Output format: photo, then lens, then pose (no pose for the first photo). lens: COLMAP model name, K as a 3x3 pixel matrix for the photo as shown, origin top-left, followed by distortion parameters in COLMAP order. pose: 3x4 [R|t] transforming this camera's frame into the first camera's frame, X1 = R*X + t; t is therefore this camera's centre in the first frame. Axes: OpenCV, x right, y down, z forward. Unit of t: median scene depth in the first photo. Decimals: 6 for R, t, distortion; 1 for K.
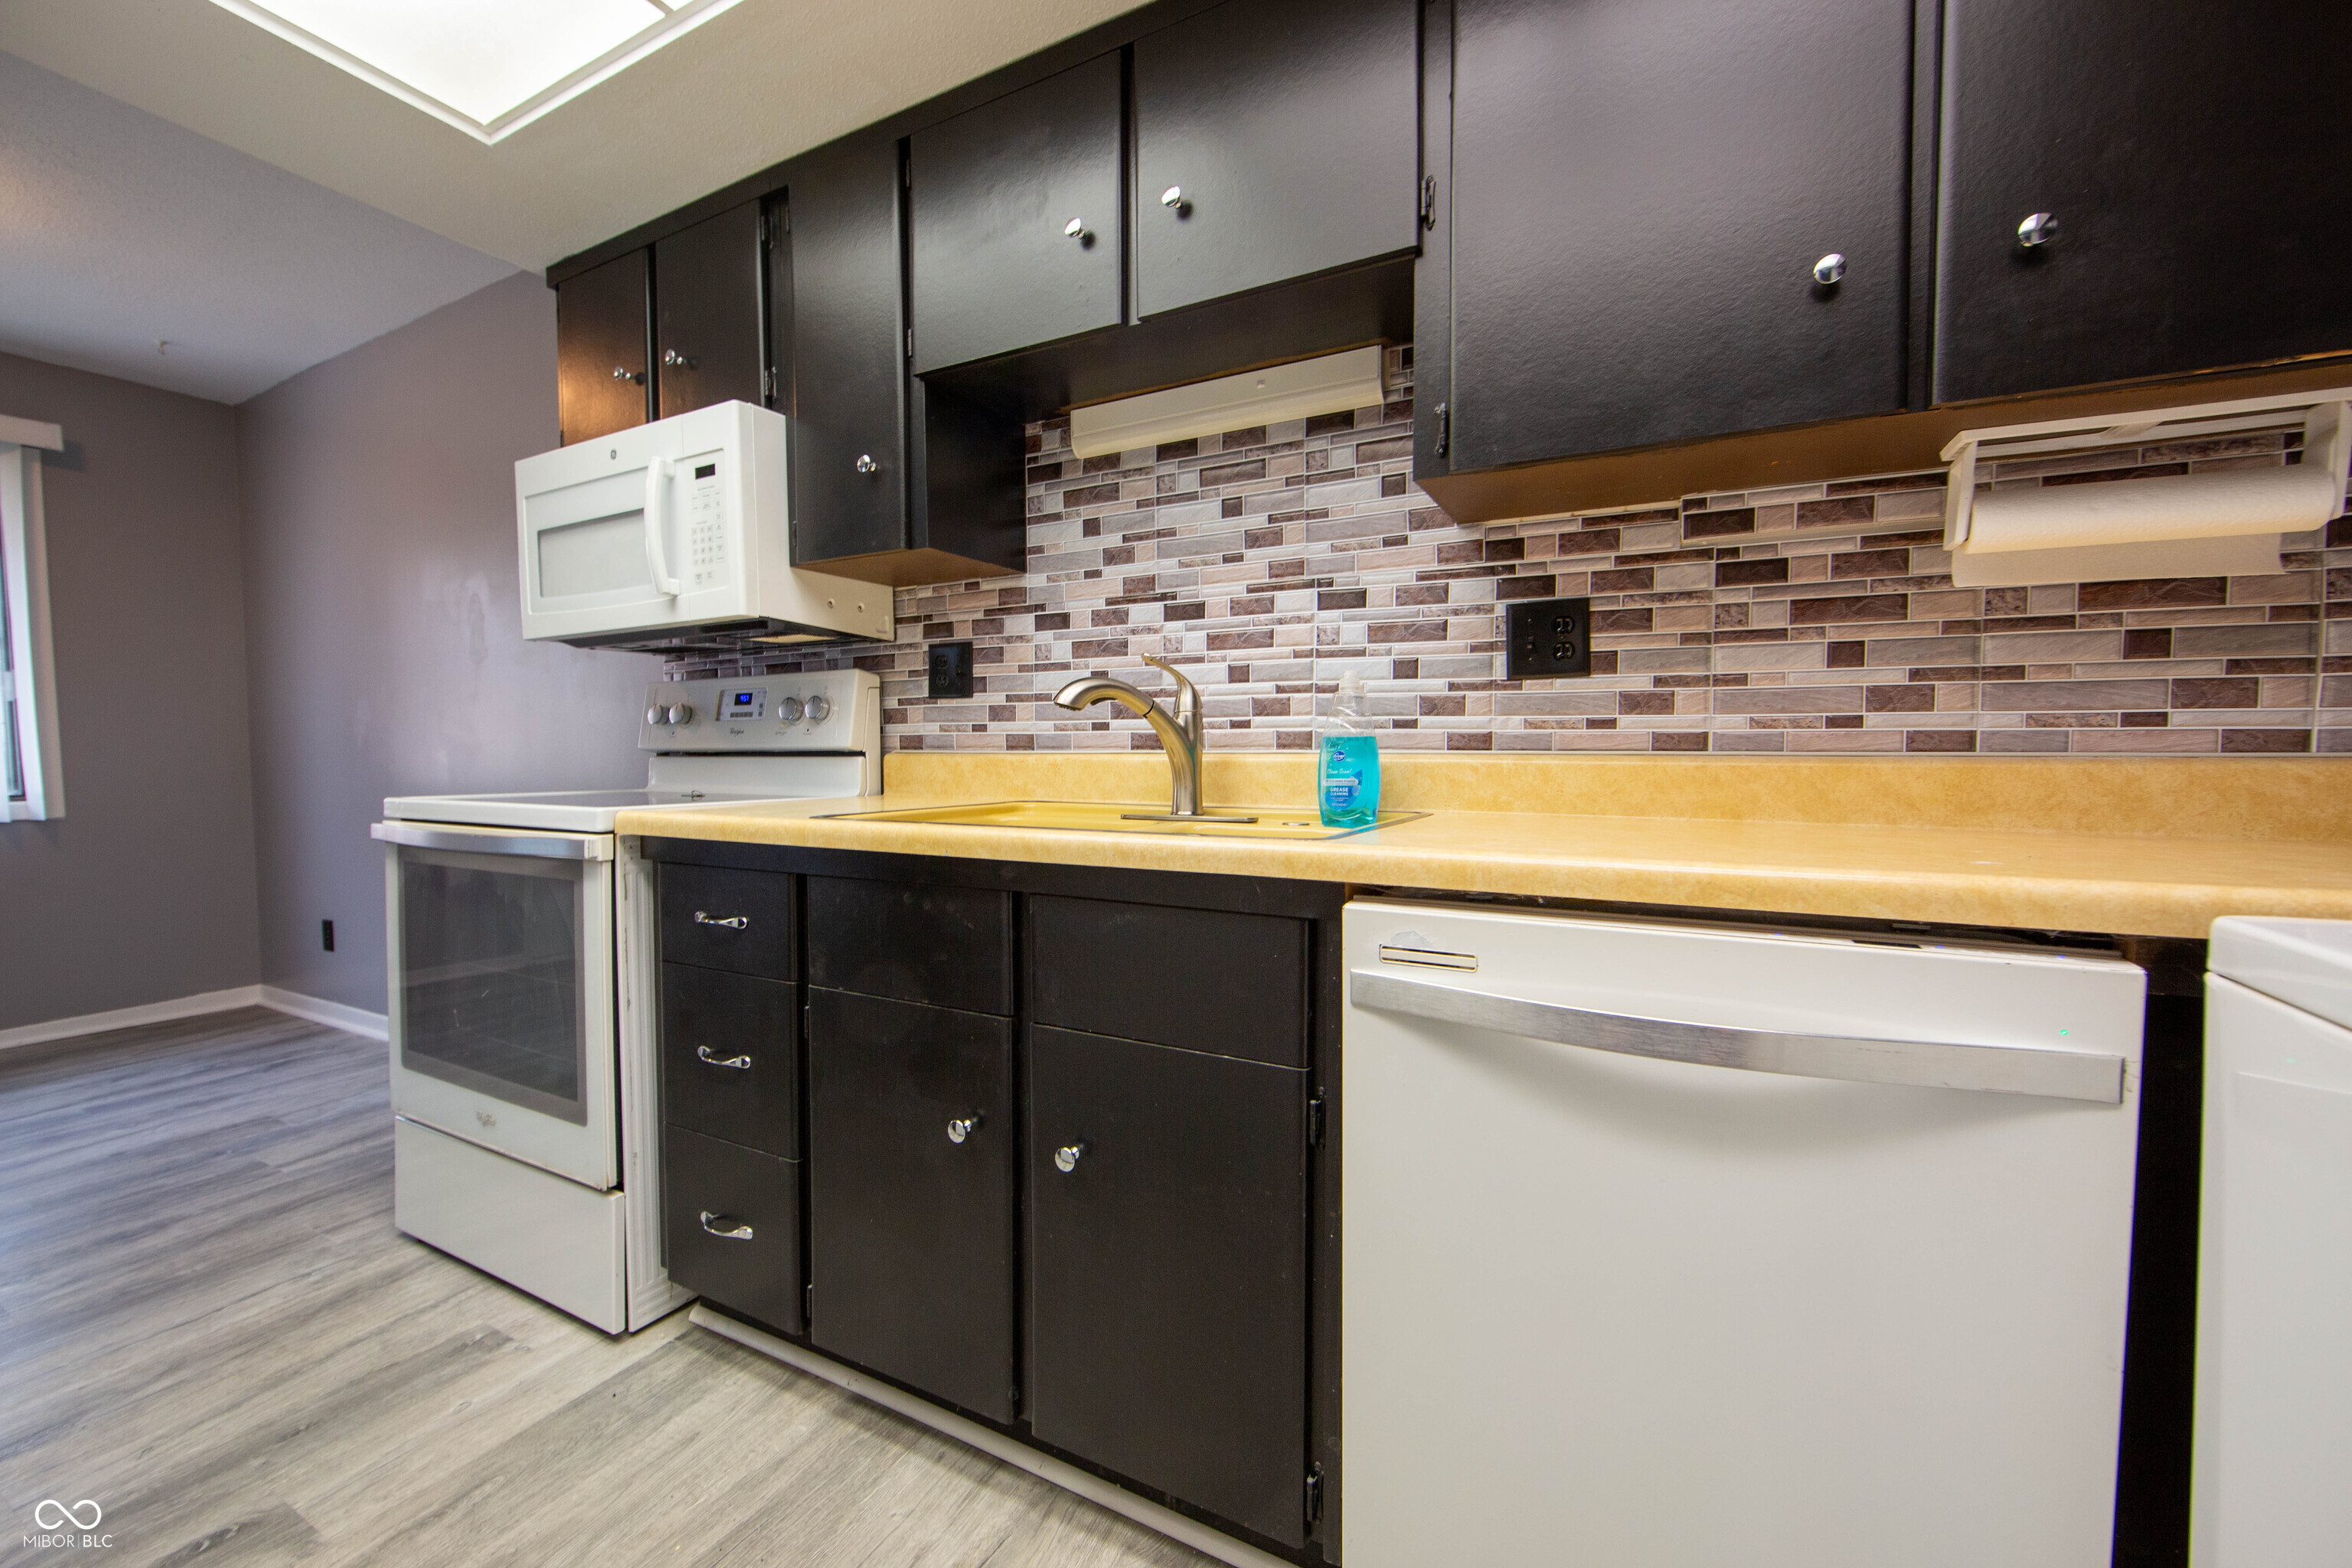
lens RADIAL K [[924.3, 0, 1176.0], [0, 924.3, 784.0], [0, 0, 1]] dist [-0.012960, 0.002420]
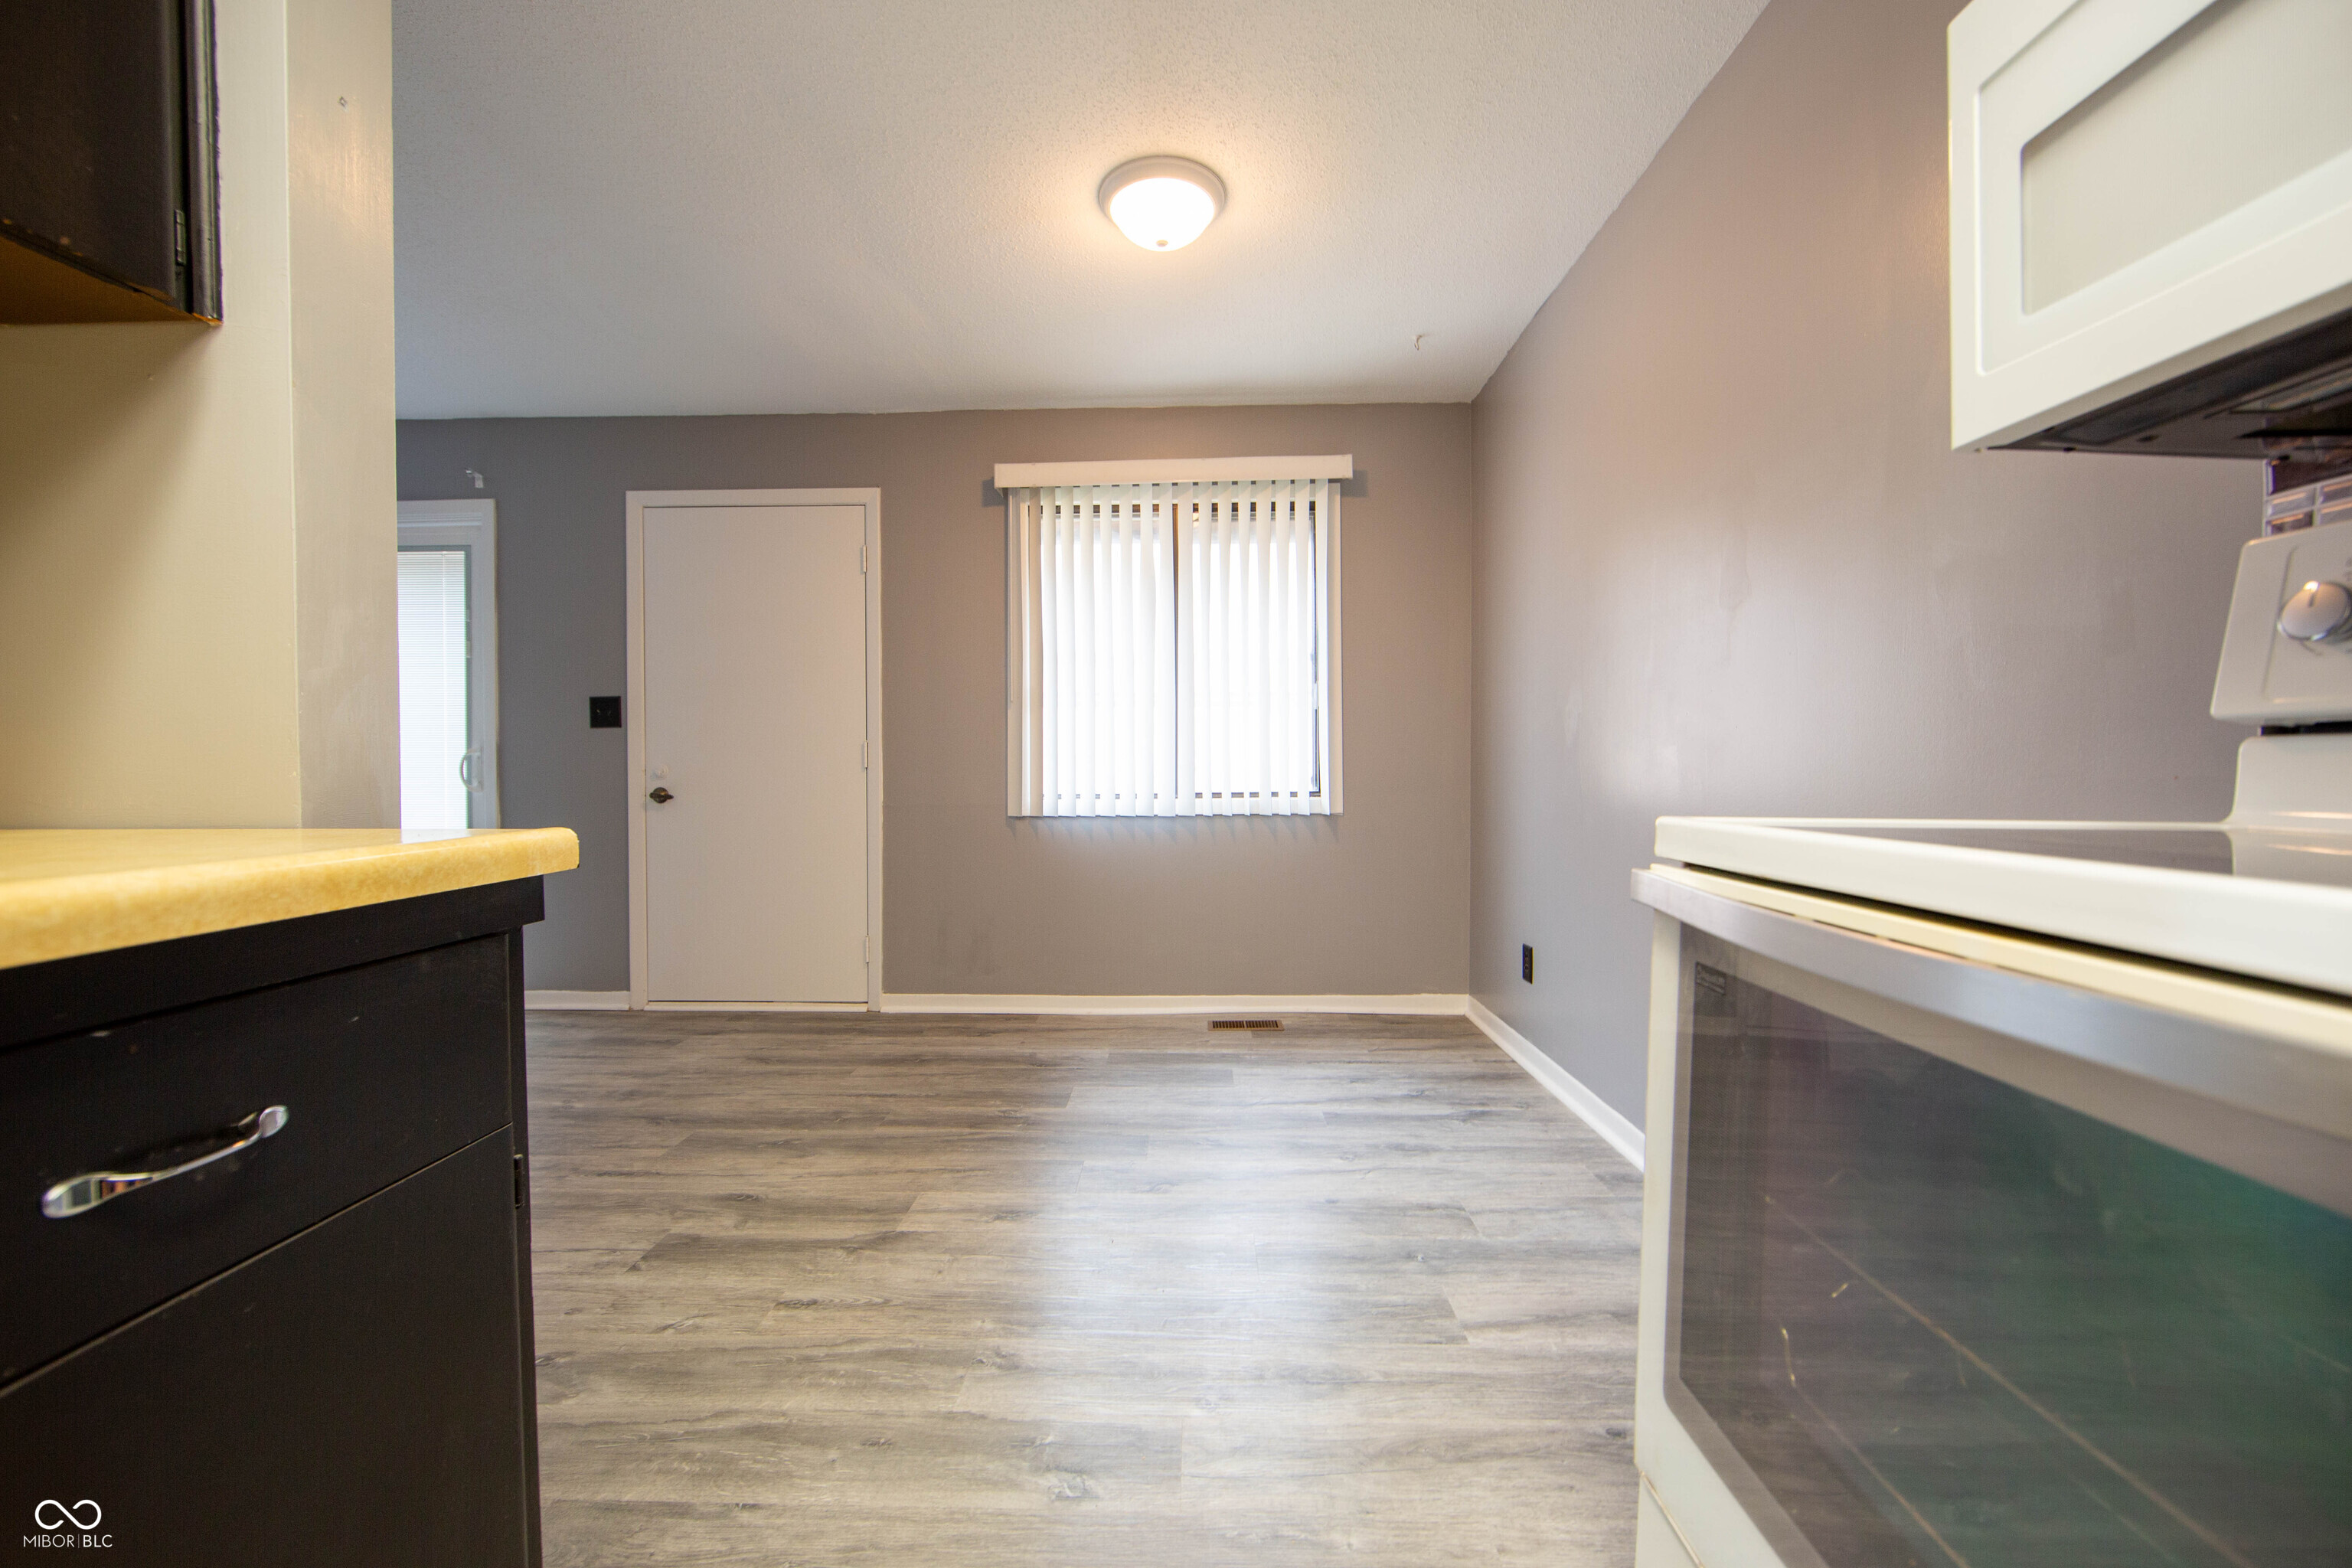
lens RADIAL K [[924.3, 0, 1176.0], [0, 924.3, 784.0], [0, 0, 1]] dist [-0.012960, 0.002420]
pose [[0.446555, 0.022871, -0.894464, -0.556203], [-0.039789, 0.999192, 0.005685, 0.005478], [0.893871, 0.033051, 0.447105, 0.572381]]
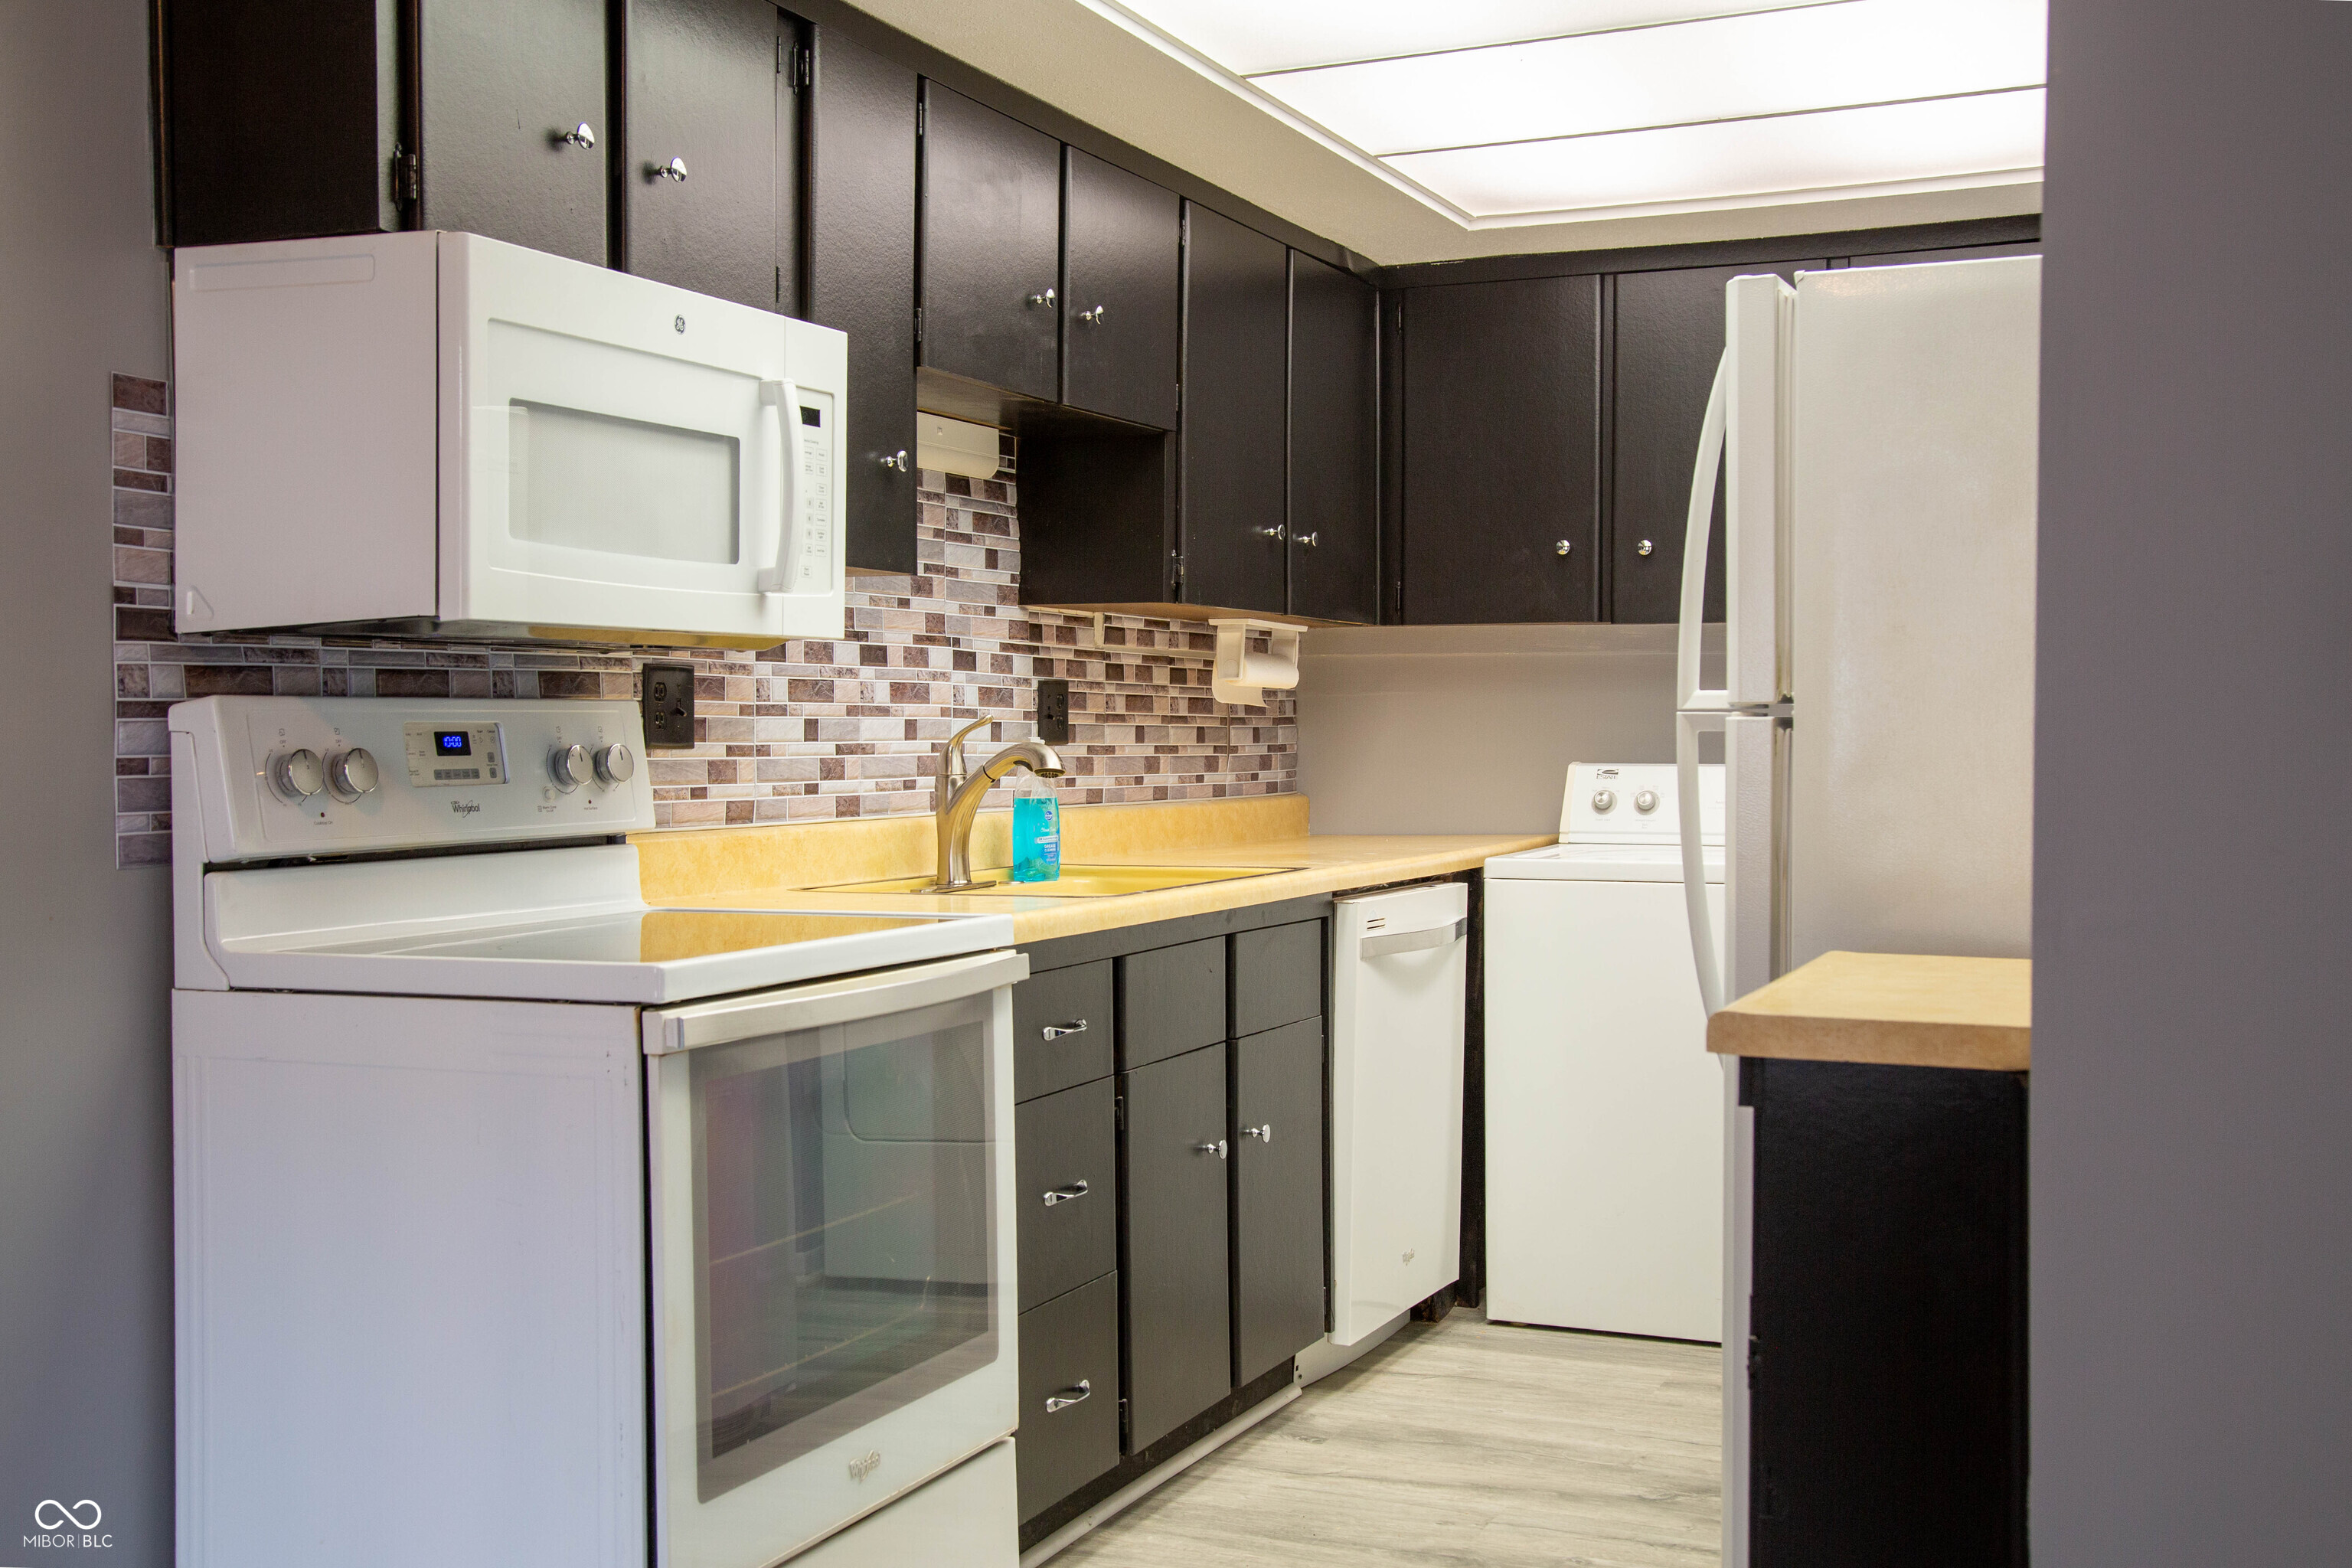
lens RADIAL K [[2555.1, 0, 1176.0], [0, 2555.1, 784.0], [0, 0, 1]] dist [0.012366, -0.001800]
pose [[-0.067571, -0.018354, 0.997546, -2.262158], [0.040432, 0.998959, 0.021119, -0.099553], [-0.996895, 0.041760, -0.066758, 0.831727]]
